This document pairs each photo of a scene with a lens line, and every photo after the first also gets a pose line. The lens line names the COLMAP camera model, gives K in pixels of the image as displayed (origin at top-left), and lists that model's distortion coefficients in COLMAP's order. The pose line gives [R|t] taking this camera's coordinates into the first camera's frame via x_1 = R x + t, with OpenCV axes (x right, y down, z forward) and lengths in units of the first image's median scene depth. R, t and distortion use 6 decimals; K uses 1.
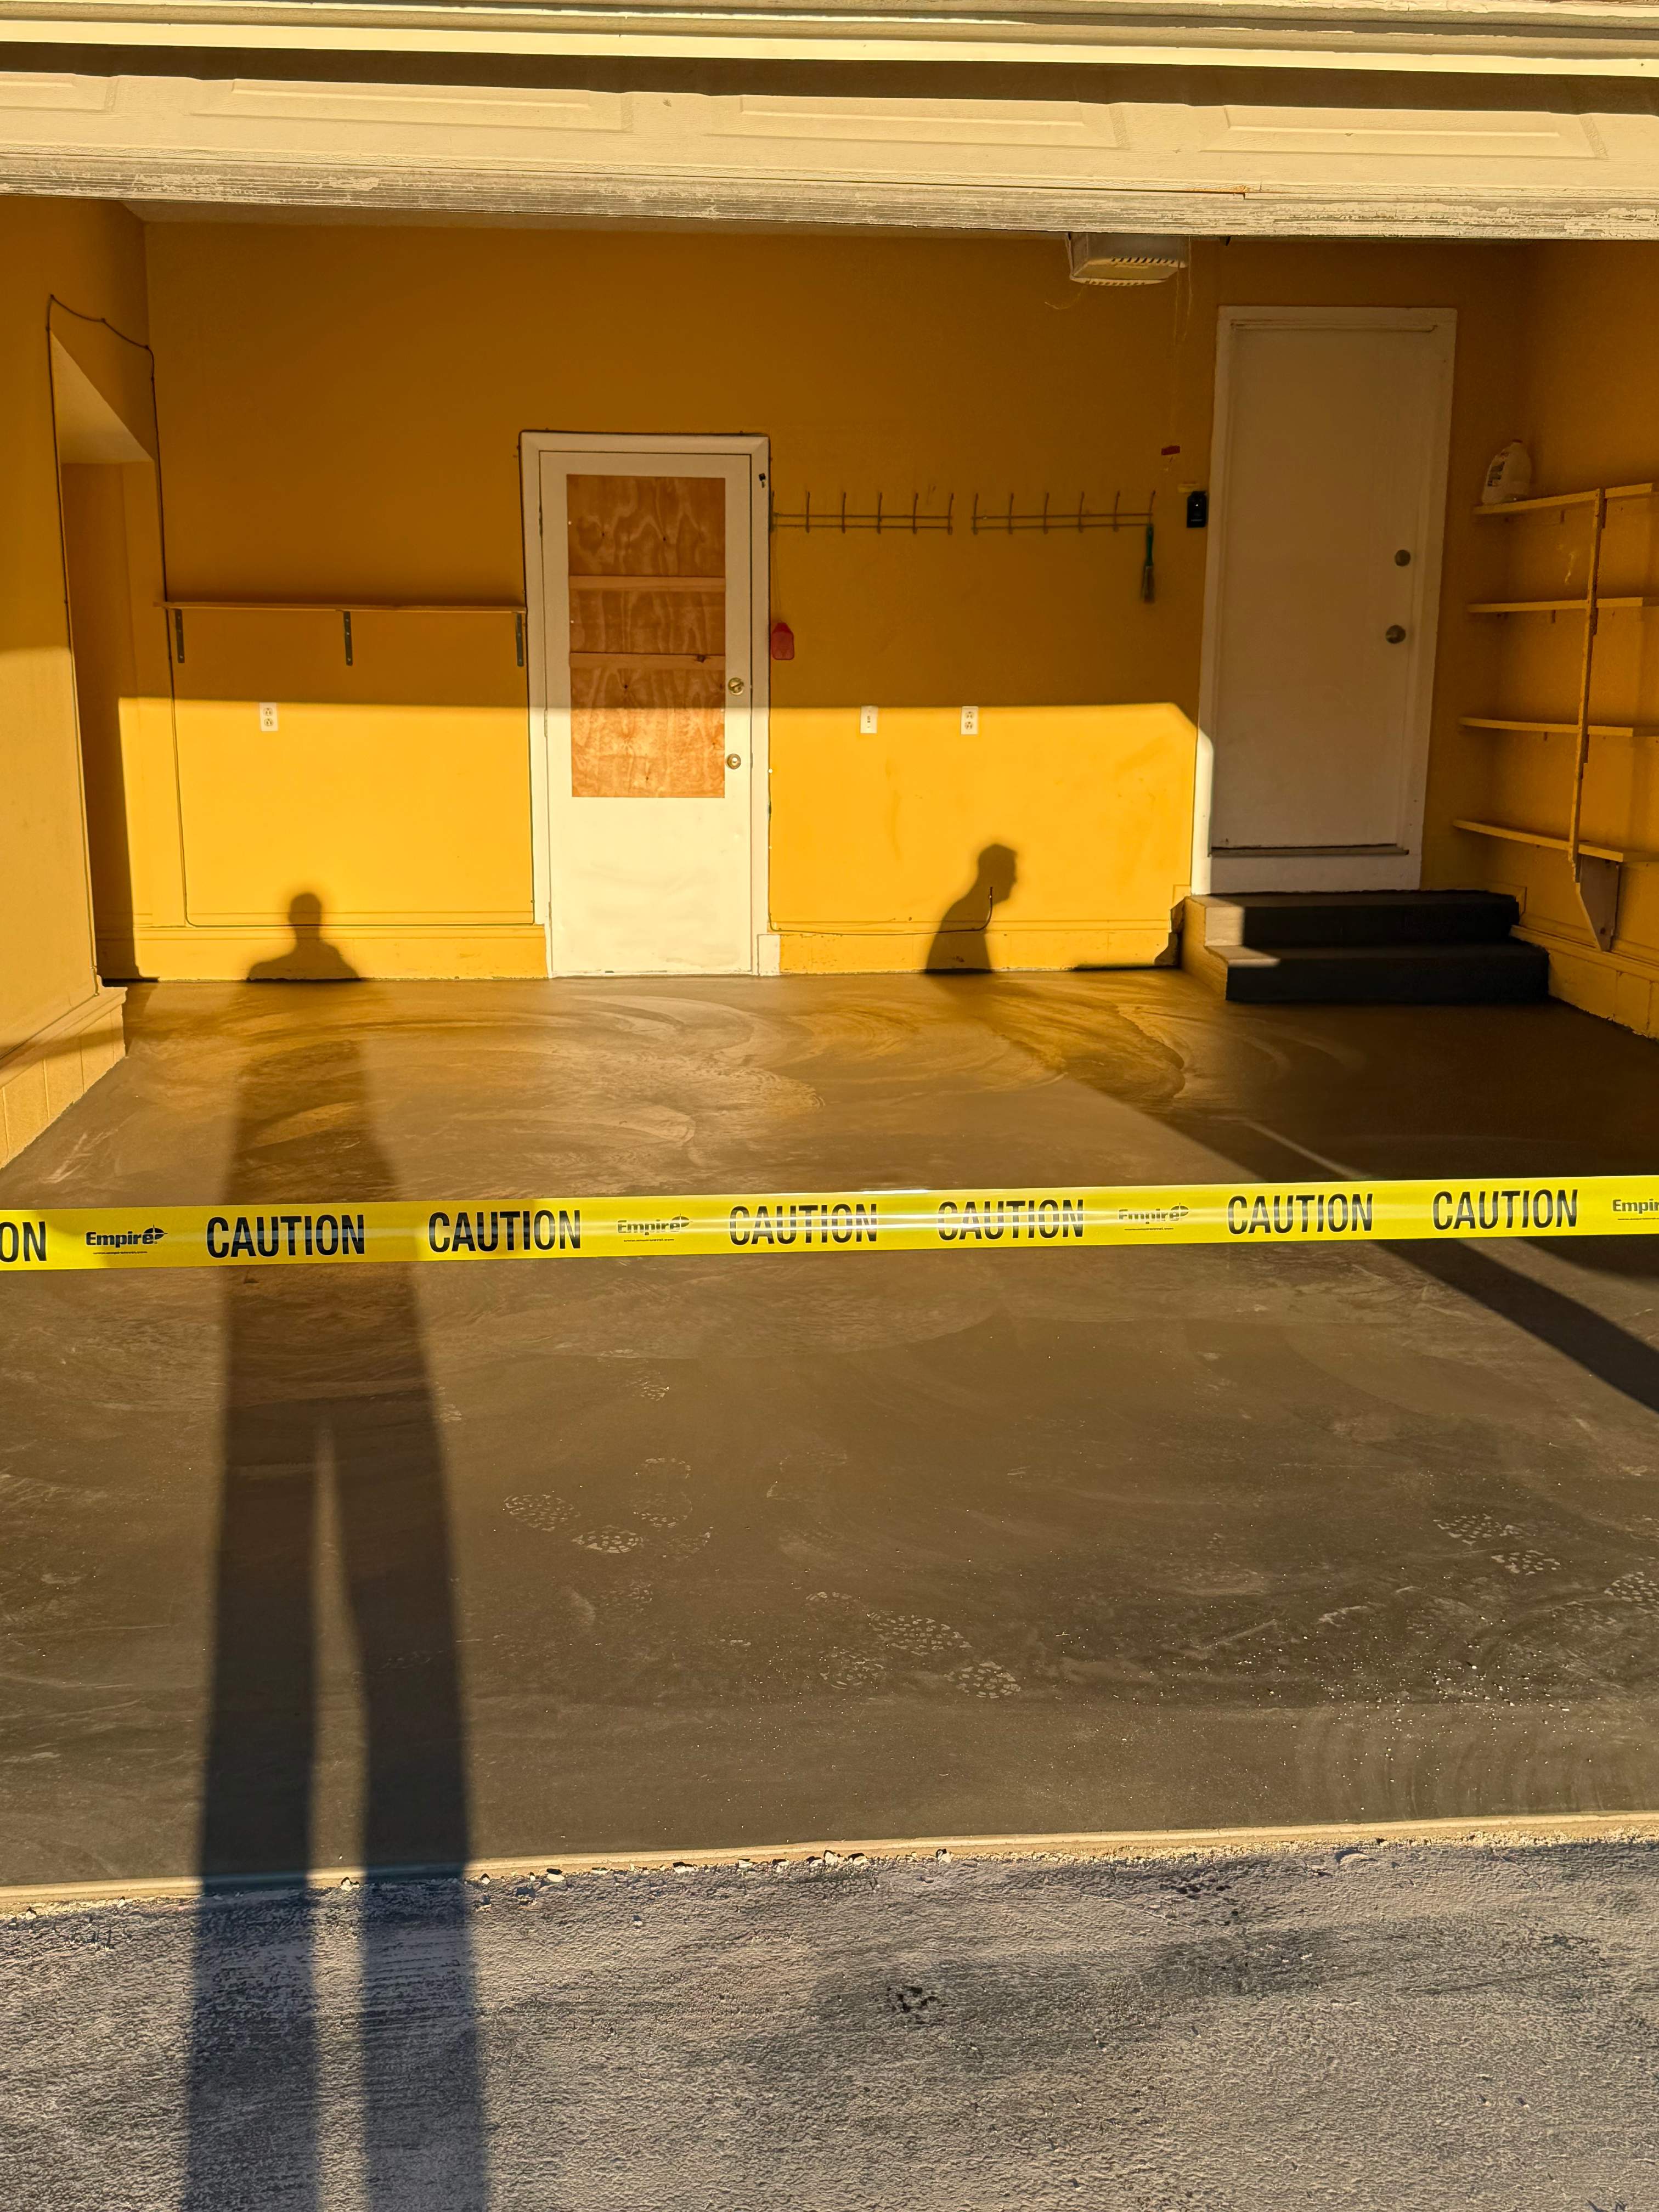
lens RADIAL K [[2241.0, 0, 810.7], [0, 2241.0, 1137.9], [0, 0, 1]] dist [0.082484, 0.000000]
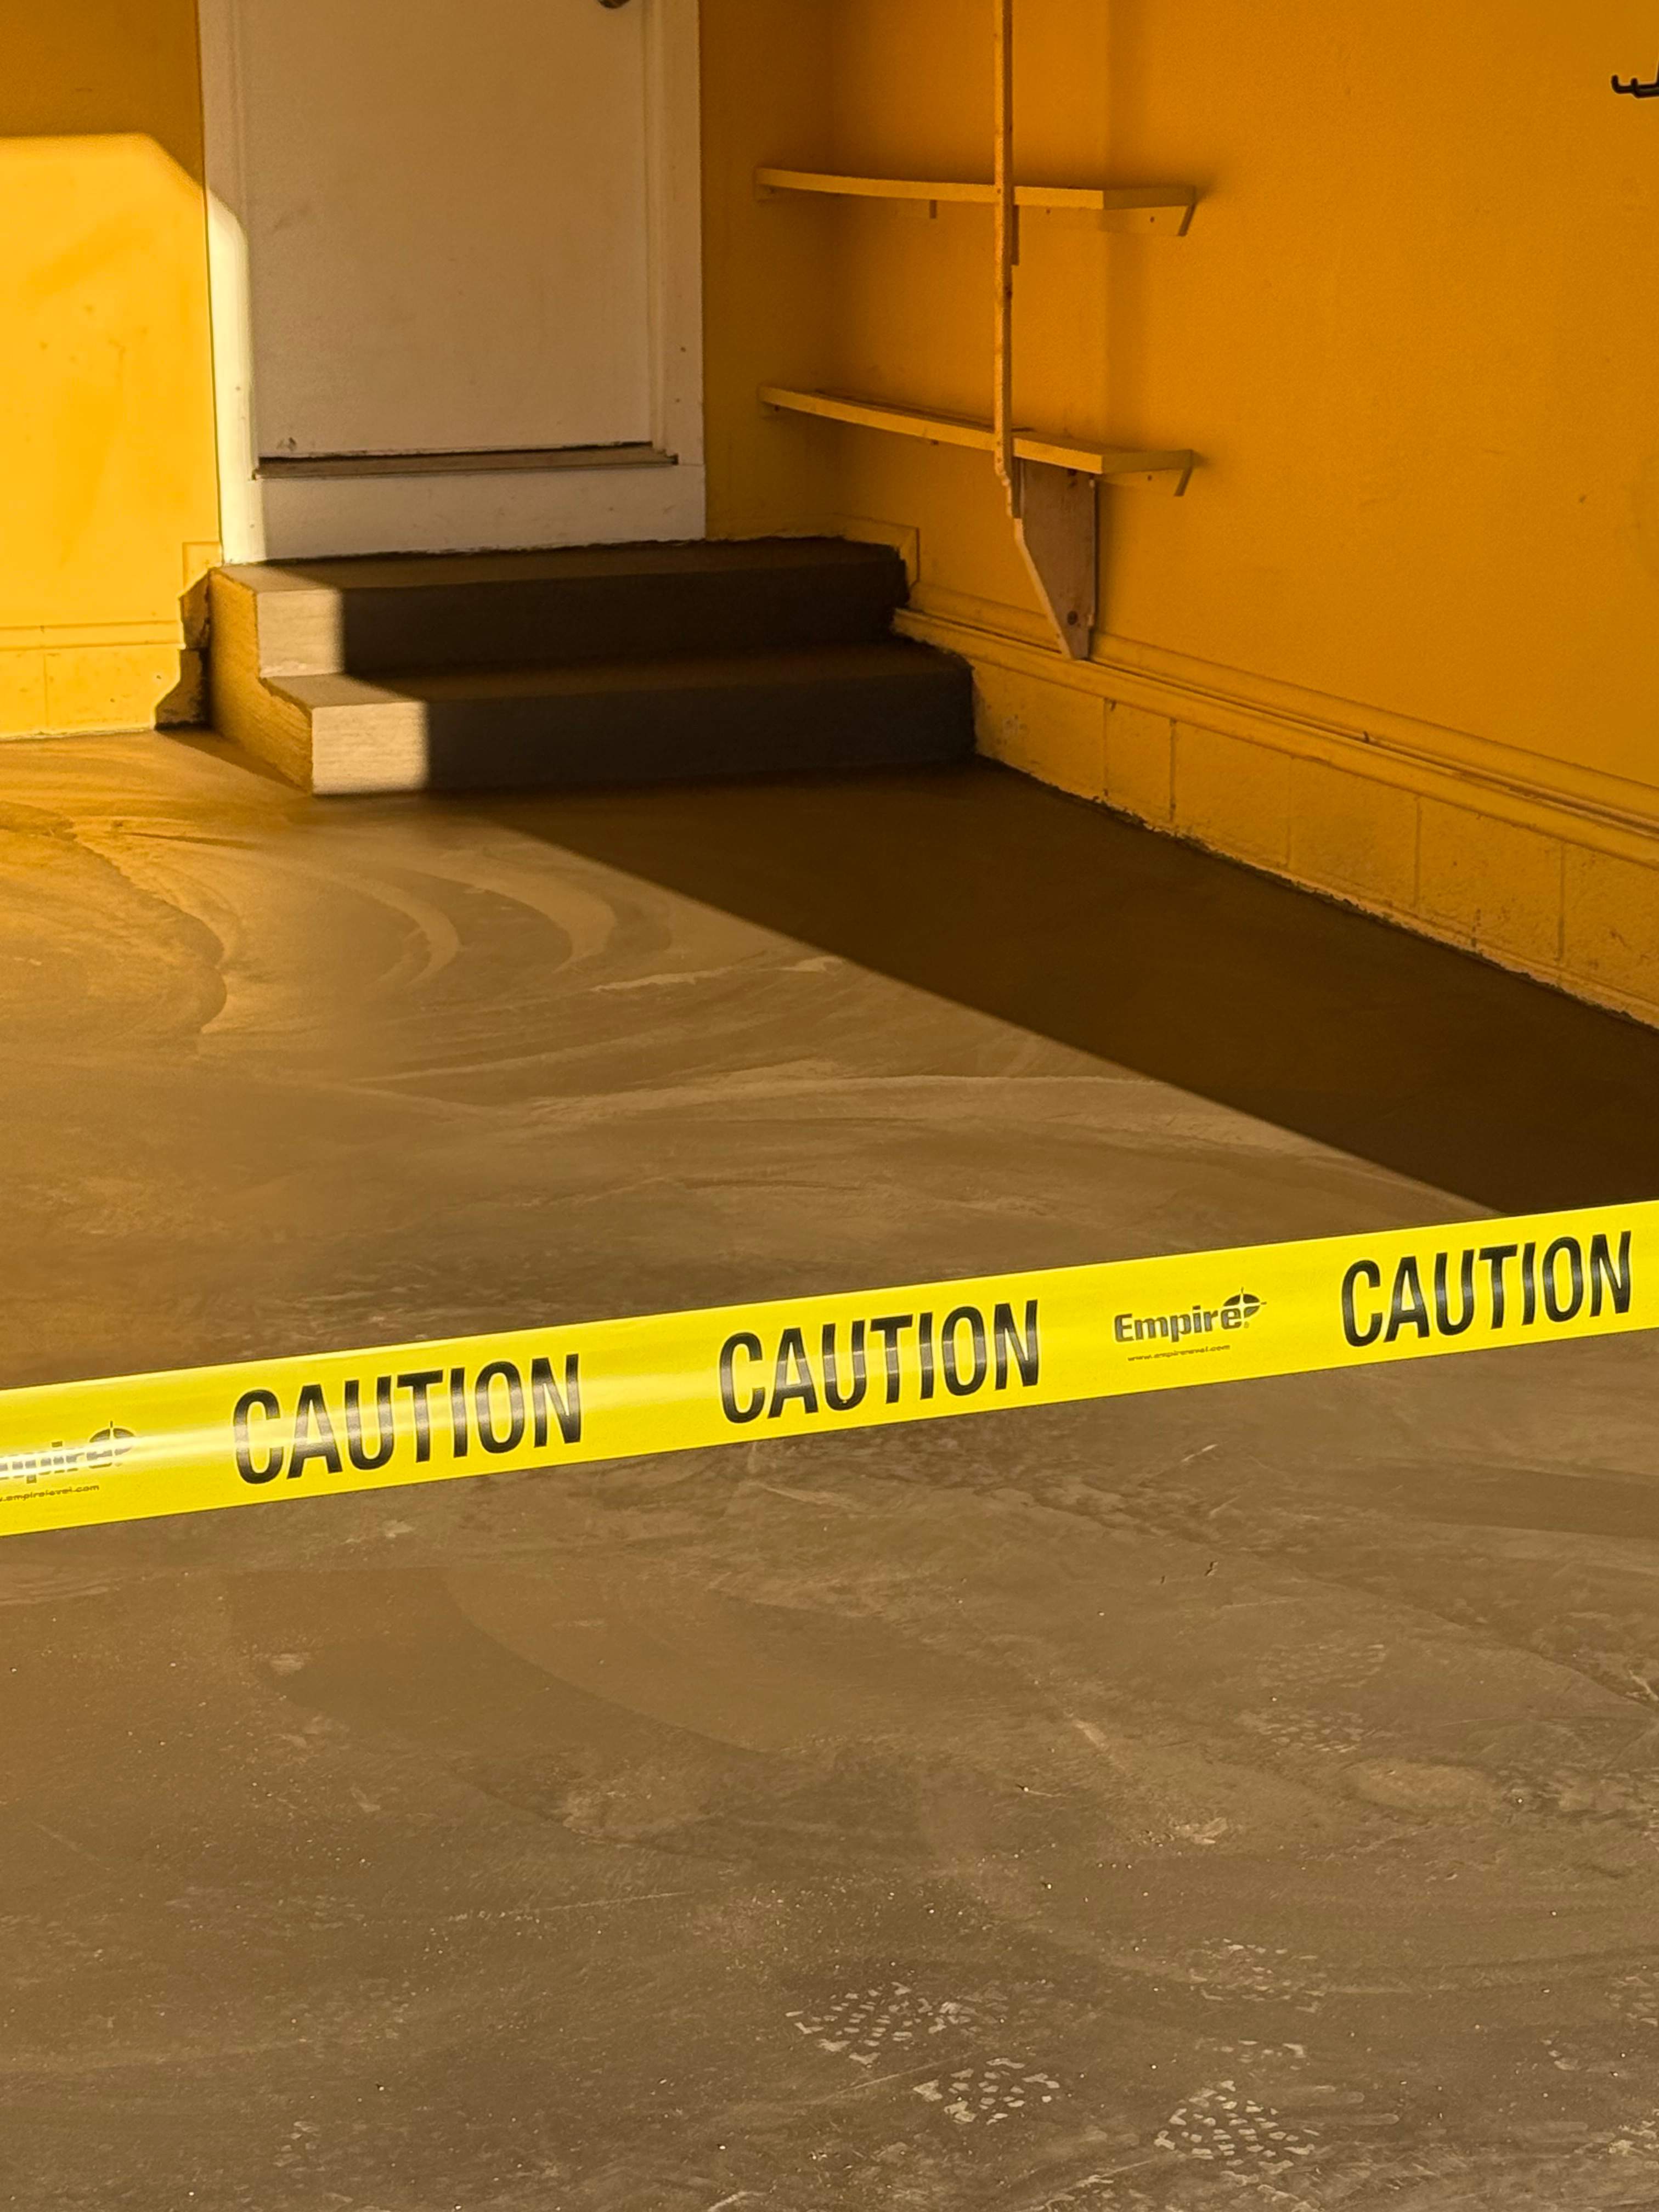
lens RADIAL K [[4576.4, 0, 816.4], [0, 4576.4, 1111.8], [0, 0, 1]] dist [0.151020, 0.000000]
pose [[0.961205, -0.070724, 0.266615, 0.036828], [0.065314, 0.997440, 0.029115, -0.022083], [-0.267991, -0.010572, 0.963363, 0.091902]]
